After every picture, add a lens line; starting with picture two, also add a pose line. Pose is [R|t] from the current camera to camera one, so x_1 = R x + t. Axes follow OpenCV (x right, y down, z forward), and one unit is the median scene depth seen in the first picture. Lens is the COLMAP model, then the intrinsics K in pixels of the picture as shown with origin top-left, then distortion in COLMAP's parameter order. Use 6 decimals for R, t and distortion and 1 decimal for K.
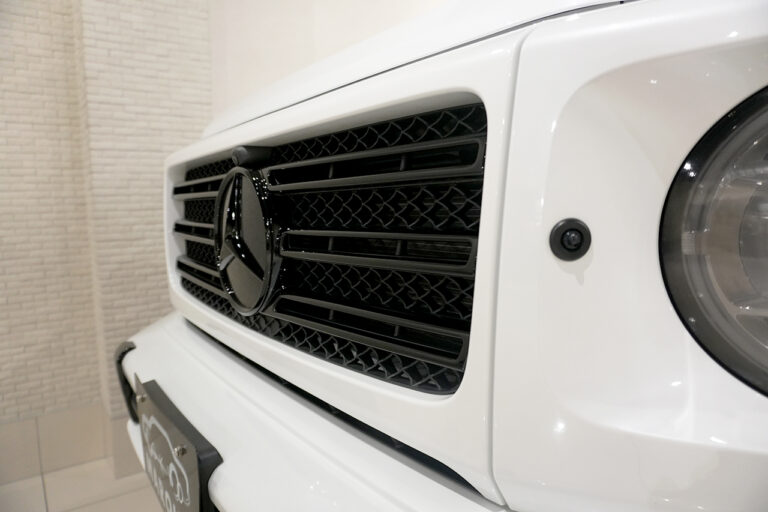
lens RADIAL K [[517.1, 0, 384.0], [0, 517.1, 256.0], [0, 0, 1]] dist [-0.047139, 0.031004]
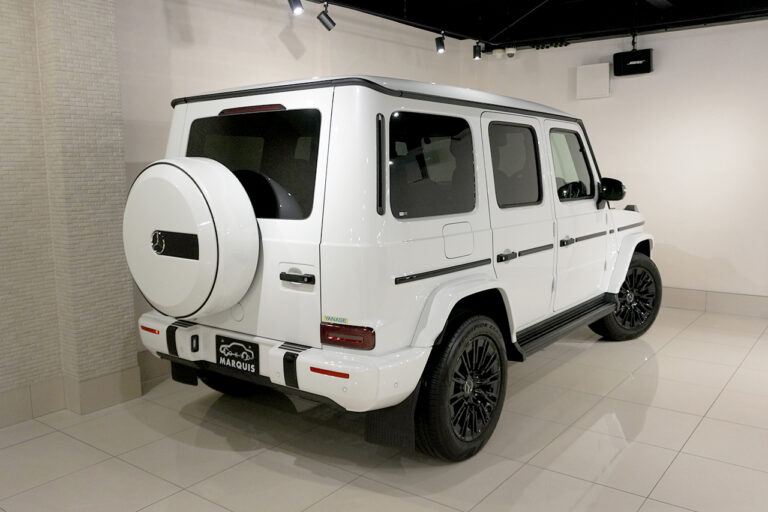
lens RADIAL K [[655.7, 0, 384.0], [0, 655.7, 256.0], [0, 0, 1]] dist [-0.003323, 0.002367]
pose [[0.959162, -0.030102, 0.281251, -0.133575], [0.024519, 0.999427, 0.023351, -0.155232], [-0.281793, -0.015502, 0.959350, -1.517982]]
